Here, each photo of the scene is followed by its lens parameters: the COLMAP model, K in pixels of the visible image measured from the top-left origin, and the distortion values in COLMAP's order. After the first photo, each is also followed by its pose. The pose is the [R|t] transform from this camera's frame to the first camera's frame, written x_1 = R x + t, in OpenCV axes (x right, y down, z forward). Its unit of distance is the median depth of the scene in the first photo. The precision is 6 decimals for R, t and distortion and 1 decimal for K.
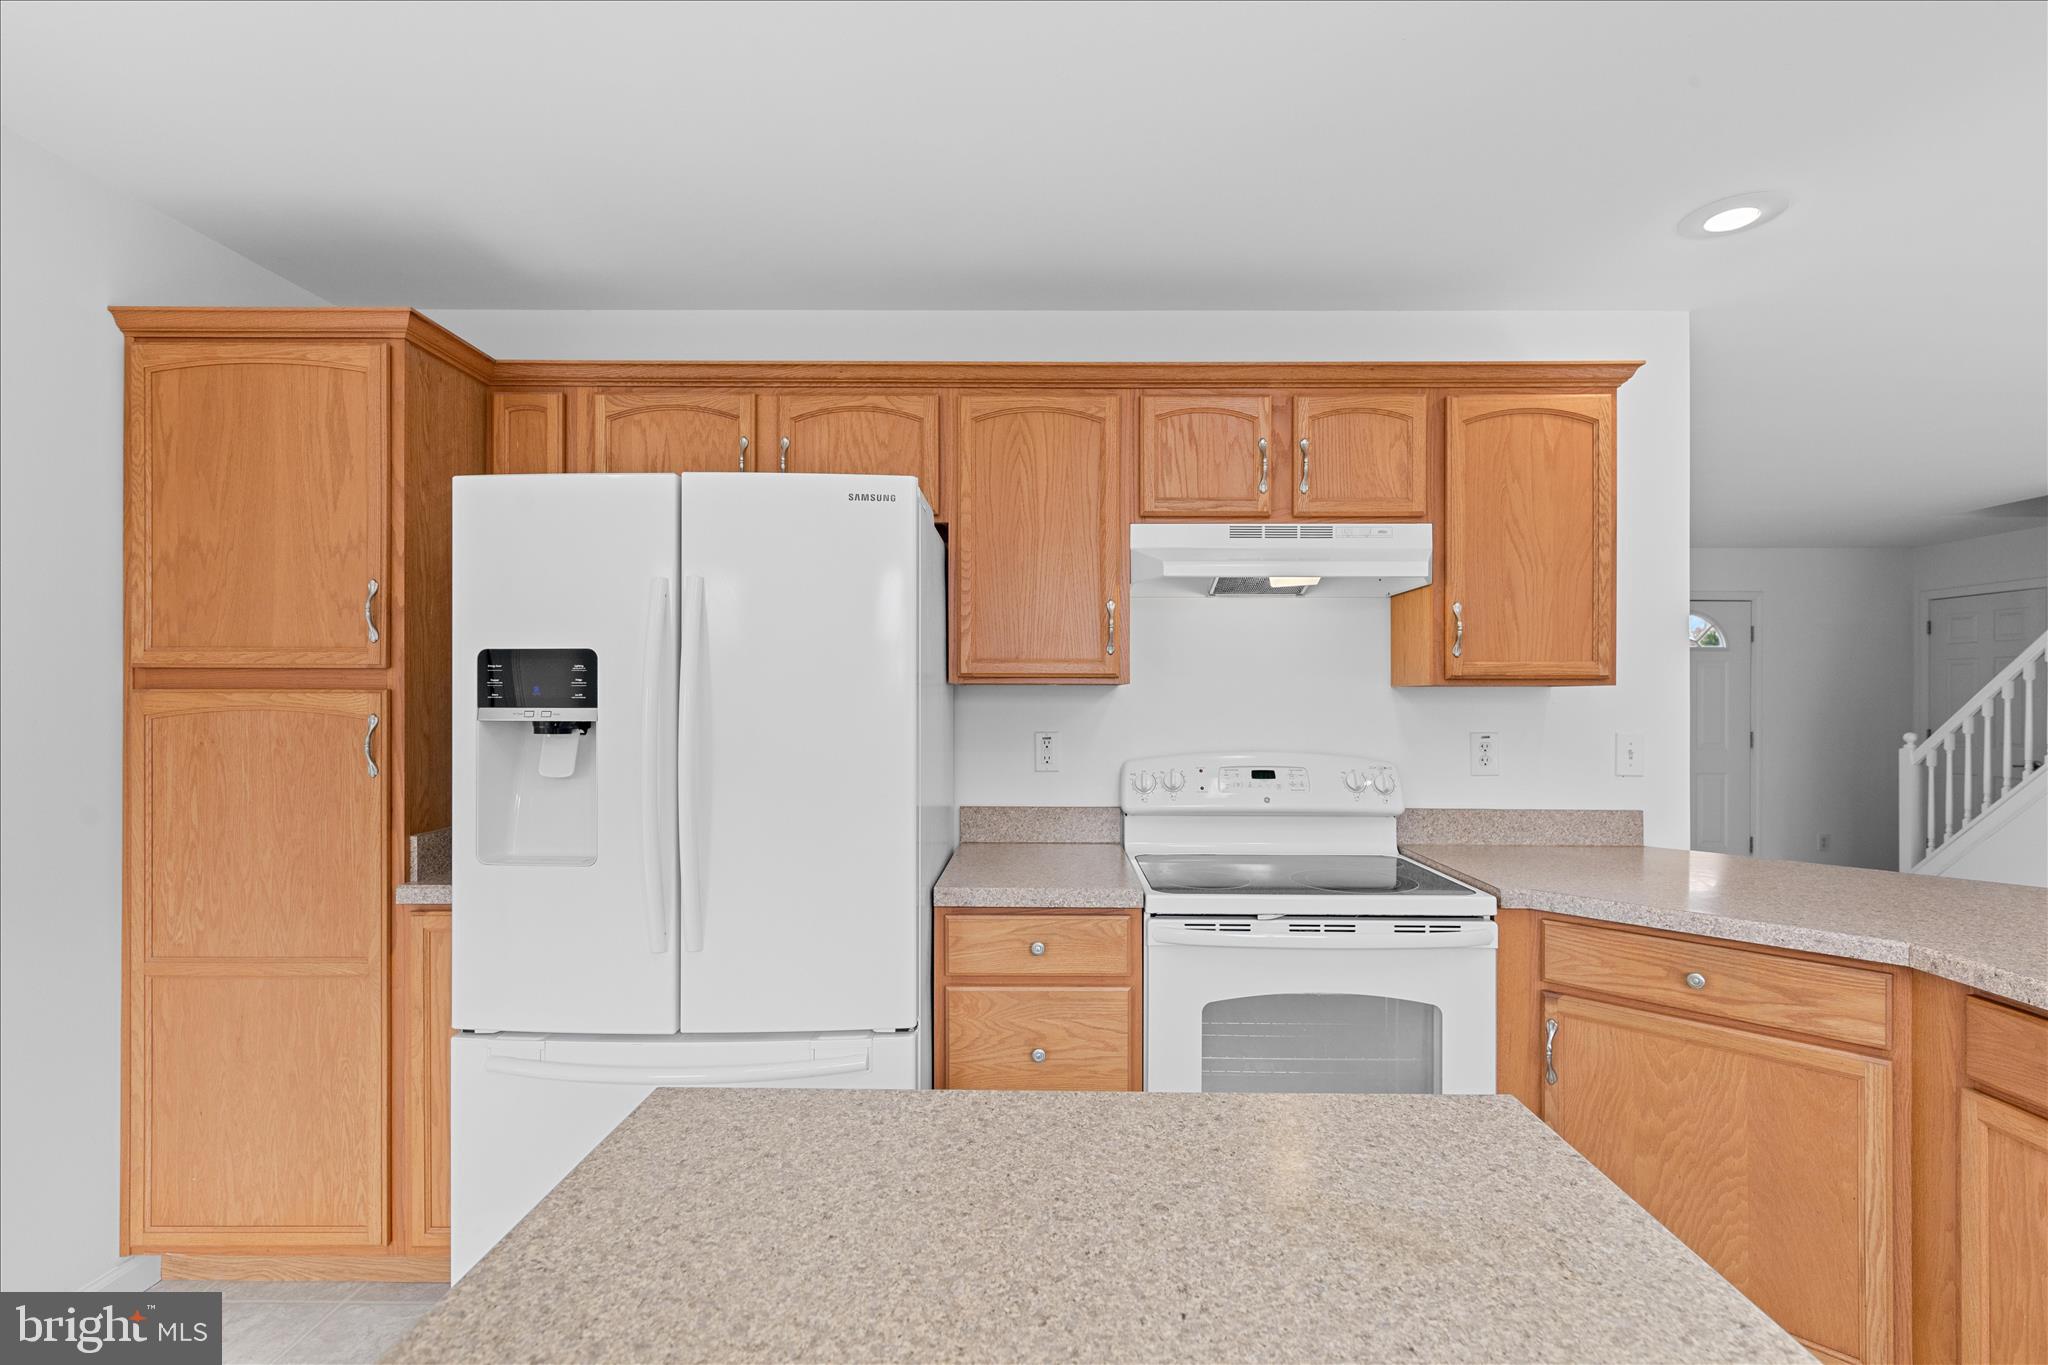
lens RADIAL K [[934.4, 0, 1033.4], [0, 934.4, 702.0], [0, 0, 1]] dist [0.003751, 0.000618]
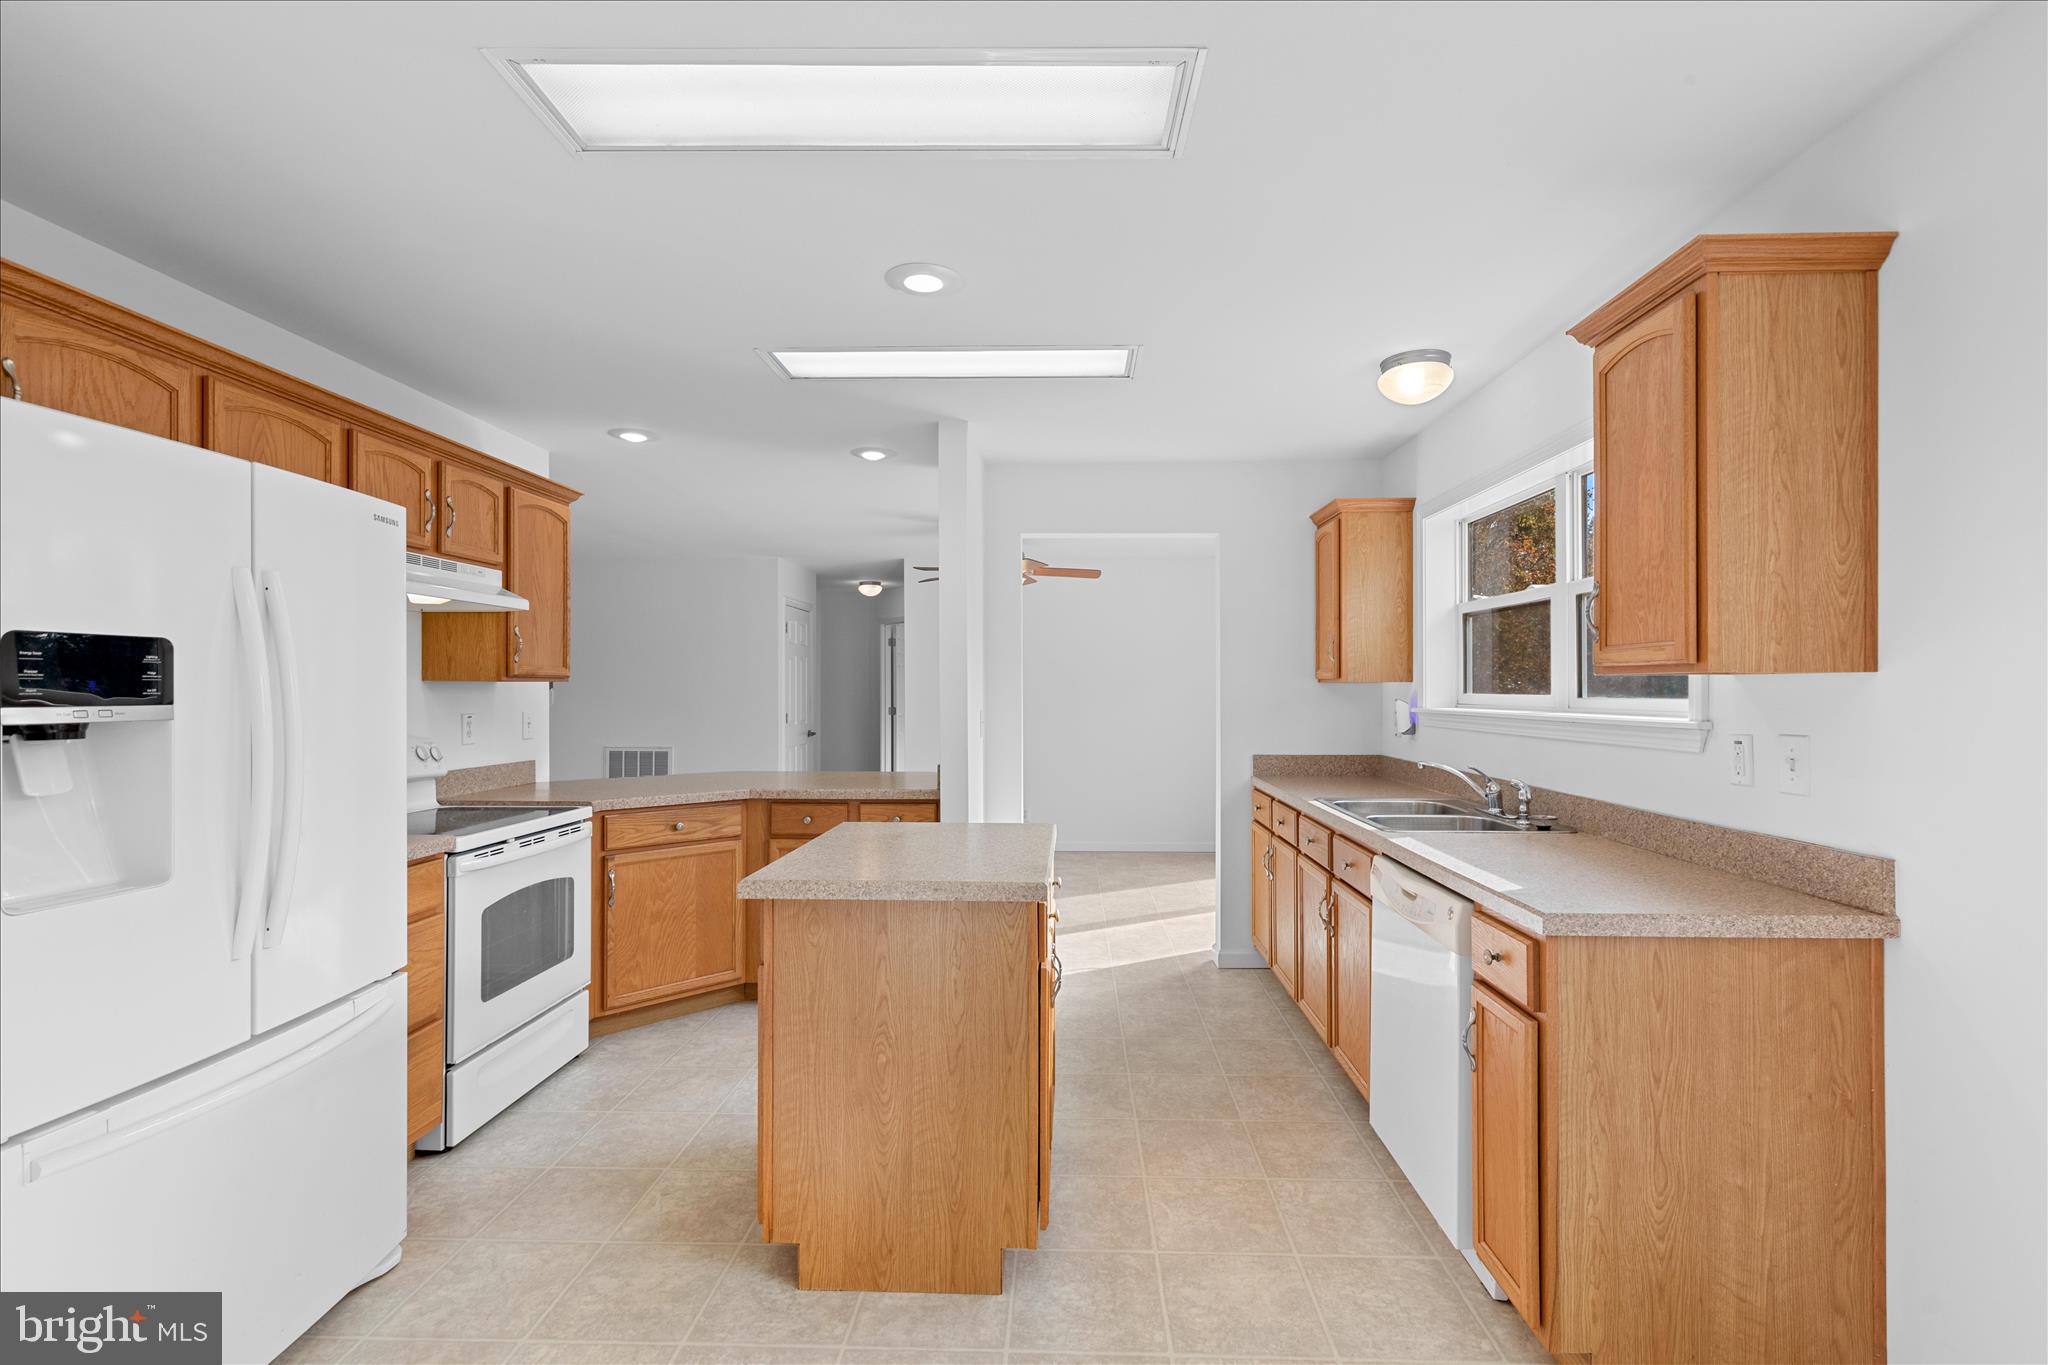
lens RADIAL K [[934.4, 0, 1035.2], [0, 934.4, 683.1], [0, 0, 1]] dist [0.003751, 0.000618]
pose [[0.029413, 0.003799, 0.999560, -1.021456], [0.001768, 0.999991, -0.003853, -0.007345], [-0.999566, 0.001880, 0.029406, 0.119492]]
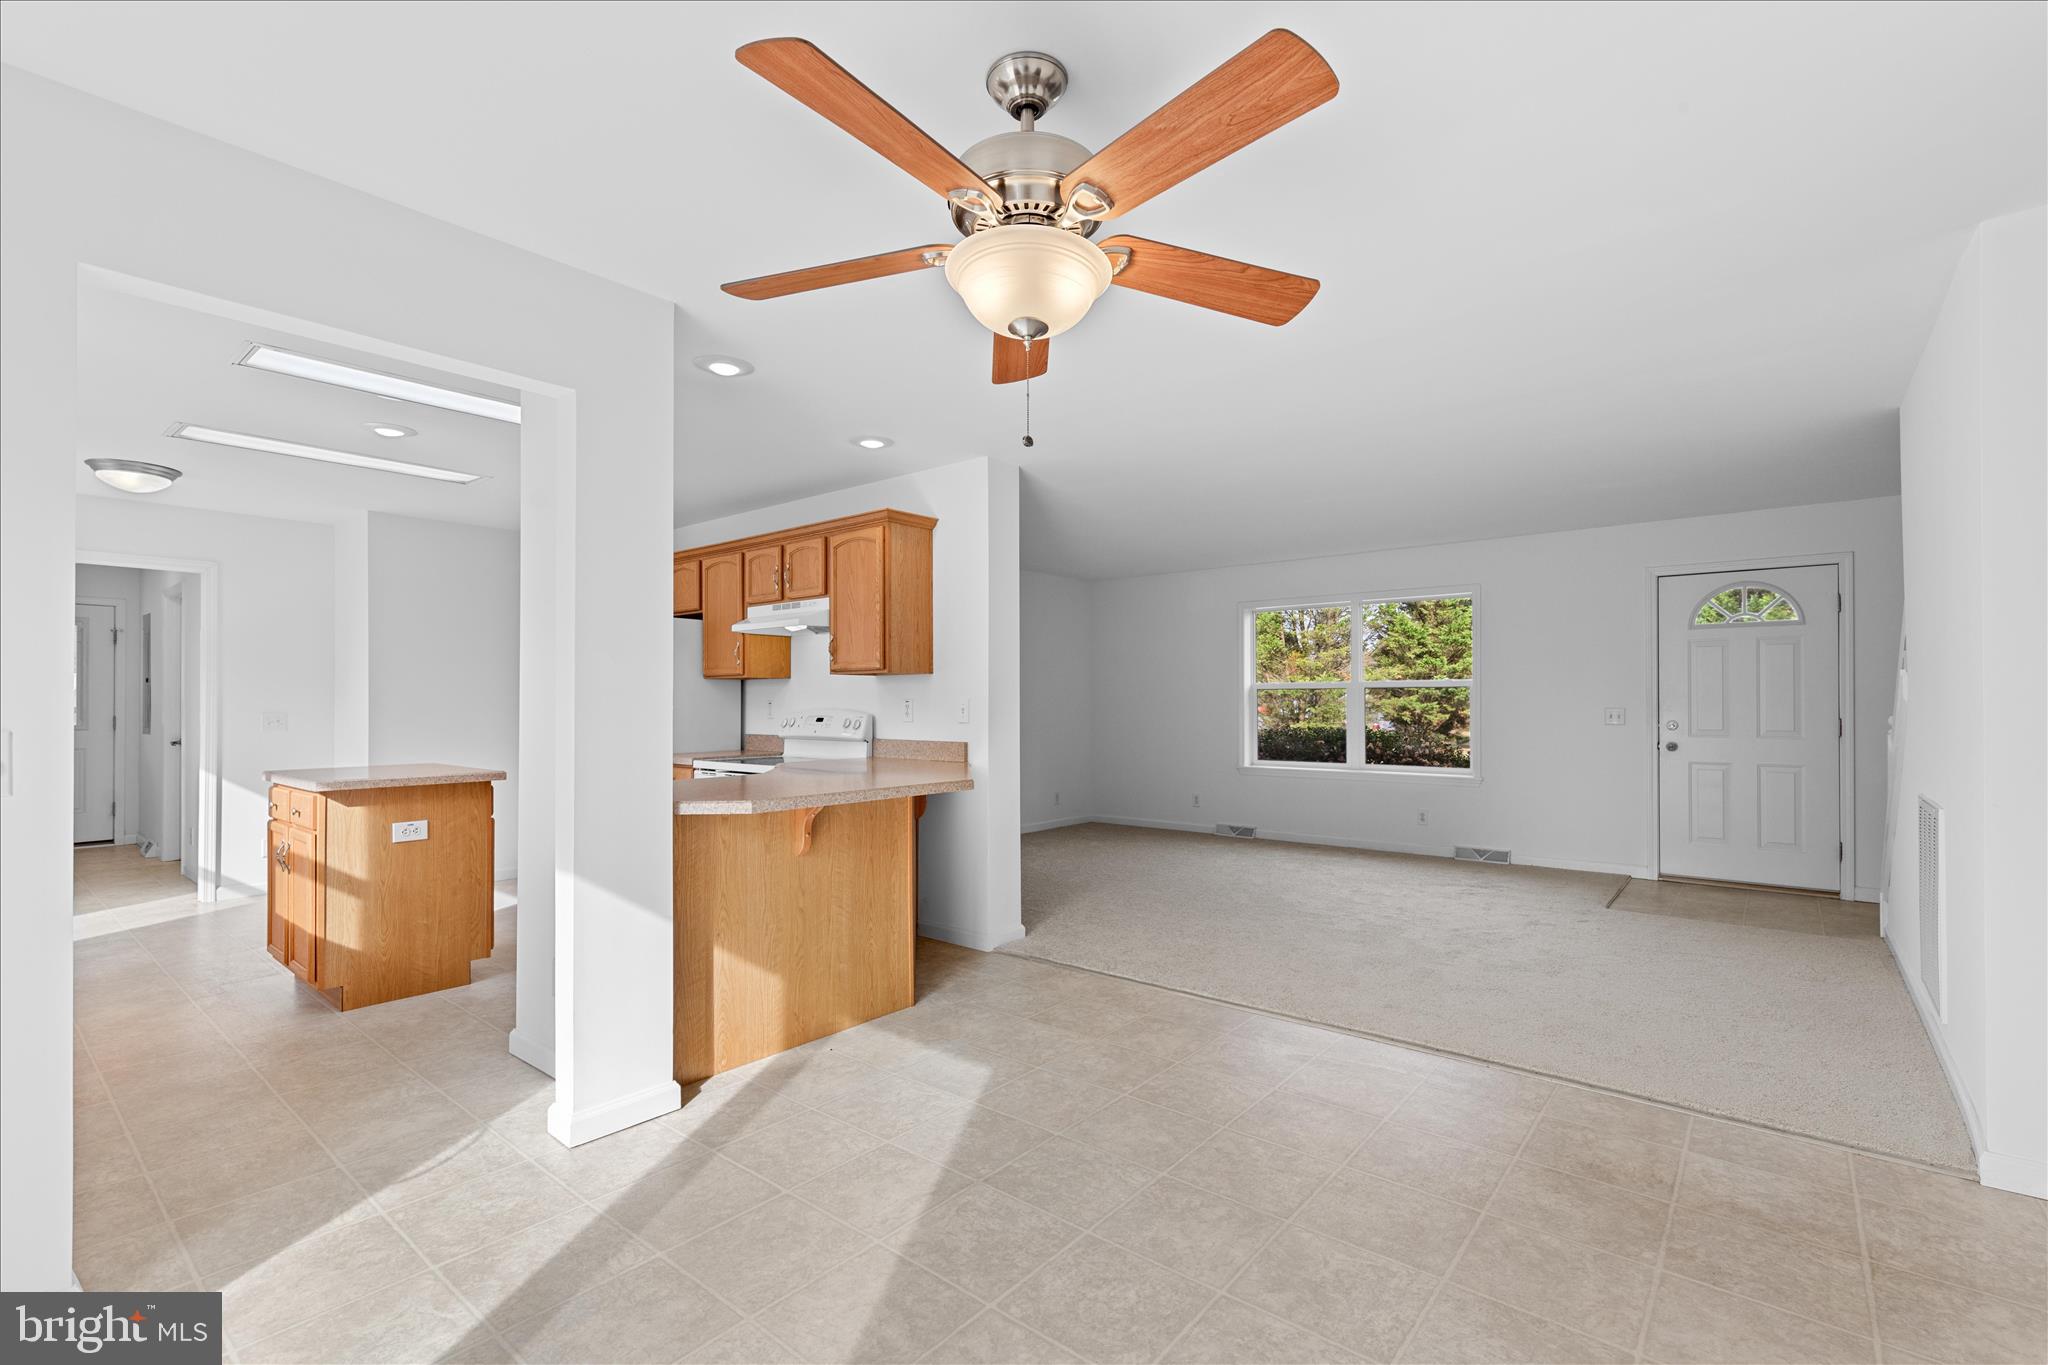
lens RADIAL K [[934.4, 0, 1035.6], [0, 934.4, 694.2], [0, 0, 1]] dist [0.003751, 0.000618]
pose [[0.775785, -0.008919, -0.630935, 2.104989], [0.003134, 0.999942, -0.010282, 0.048180], [0.630990, 0.005999, 0.775768, -0.326228]]
